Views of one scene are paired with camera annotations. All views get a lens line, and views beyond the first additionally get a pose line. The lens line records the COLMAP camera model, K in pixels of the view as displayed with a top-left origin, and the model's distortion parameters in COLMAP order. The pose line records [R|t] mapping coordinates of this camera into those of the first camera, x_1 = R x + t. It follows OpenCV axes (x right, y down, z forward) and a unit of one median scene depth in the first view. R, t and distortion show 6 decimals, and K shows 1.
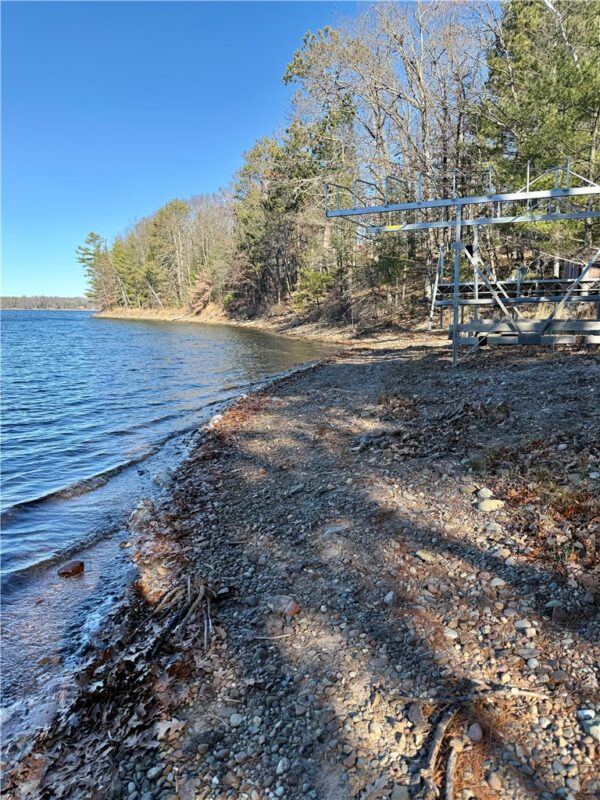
lens RADIAL K [[559.7, 0, 300.0], [0, 559.7, 400.0], [0, 0, 1]] dist [0.042815, -0.000870]
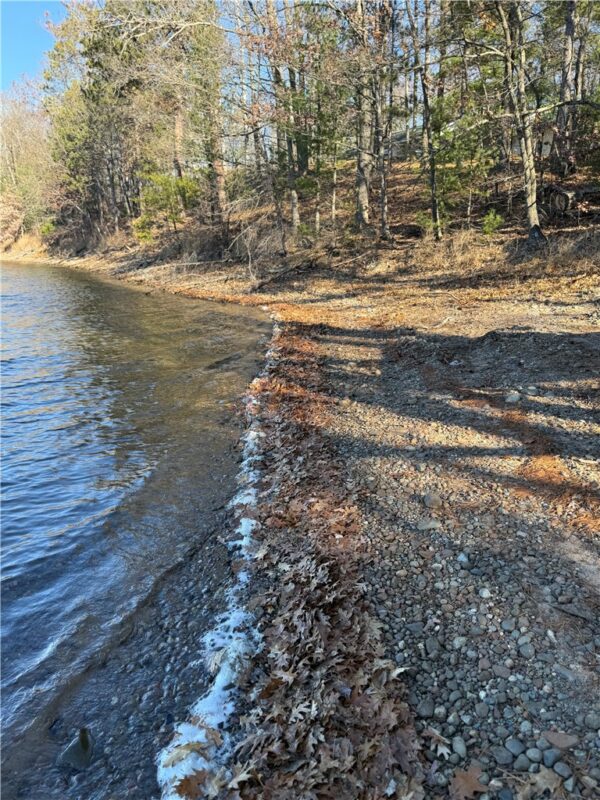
lens RADIAL K [[546.8, 0, 302.8], [0, 546.8, 426.3], [0, 0, 1]] dist [-0.032134, 0.001451]
pose [[0.964085, -0.080079, 0.253234, -0.001577], [0.038344, 0.985440, 0.165641, -0.024789], [-0.262811, -0.149982, 0.953119, 0.170470]]
